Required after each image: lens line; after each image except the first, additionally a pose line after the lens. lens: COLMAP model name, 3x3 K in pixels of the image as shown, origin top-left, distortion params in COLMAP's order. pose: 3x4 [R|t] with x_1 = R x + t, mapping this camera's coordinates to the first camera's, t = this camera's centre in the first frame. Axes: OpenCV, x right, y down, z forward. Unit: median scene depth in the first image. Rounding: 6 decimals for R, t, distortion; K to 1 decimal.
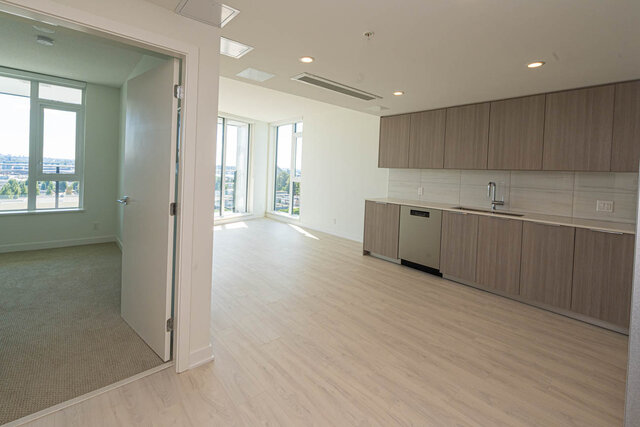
lens RADIAL K [[283.4, 0, 312.7], [0, 283.4, 180.3], [0, 0, 1]] dist [0.000909, -0.001639]
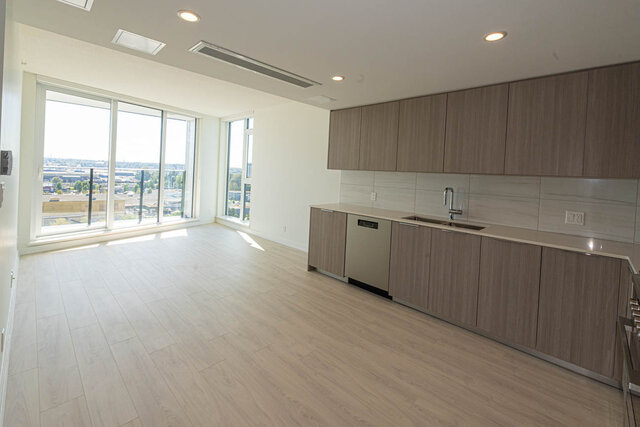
lens RADIAL K [[283.4, 0, 312.9], [0, 283.4, 181.0], [0, 0, 1]] dist [0.000909, -0.001639]
pose [[0.997152, 0.006093, 0.075169, 0.160085], [-0.006196, 0.999980, 0.001137, -0.011586], [-0.075161, -0.001599, 0.997170, 0.182304]]
